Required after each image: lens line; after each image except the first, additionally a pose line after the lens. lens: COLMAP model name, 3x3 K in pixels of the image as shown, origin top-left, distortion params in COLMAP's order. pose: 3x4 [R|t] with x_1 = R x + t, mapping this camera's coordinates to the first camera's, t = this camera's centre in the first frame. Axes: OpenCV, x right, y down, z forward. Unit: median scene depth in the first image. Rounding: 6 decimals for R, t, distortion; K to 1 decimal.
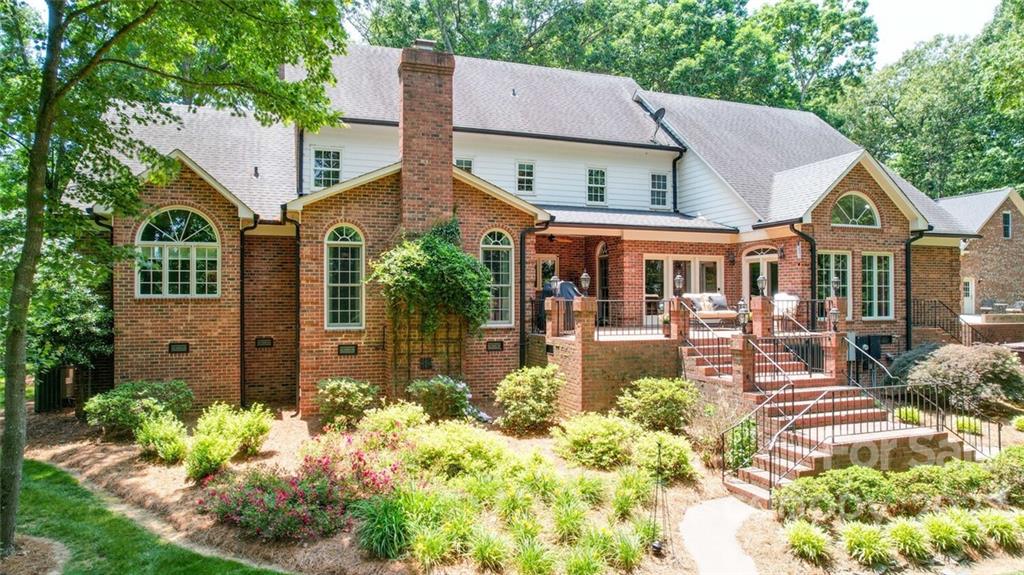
lens RADIAL K [[548.6, 0, 512.0], [0, 548.6, 287.5], [0, 0, 1]] dist [-0.030419, 0.000106]
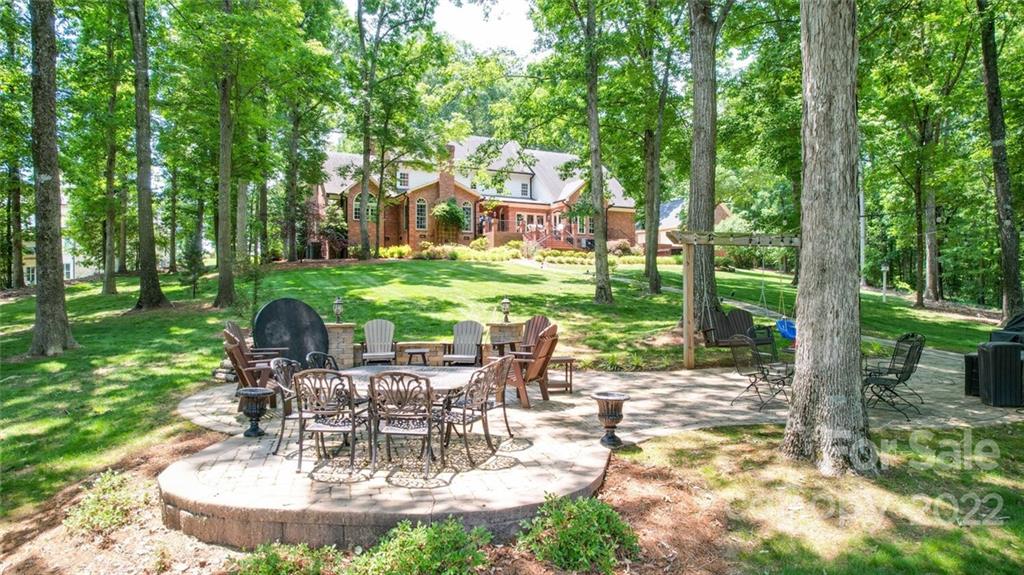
lens RADIAL K [[548.6, 0, 512.0], [0, 548.6, 287.5], [0, 0, 1]] dist [-0.030419, 0.000106]
pose [[0.990057, -0.004471, 0.140593, -0.225189], [0.004640, 0.999989, -0.000874, 0.409360], [-0.140587, 0.001518, 0.990067, -2.226384]]
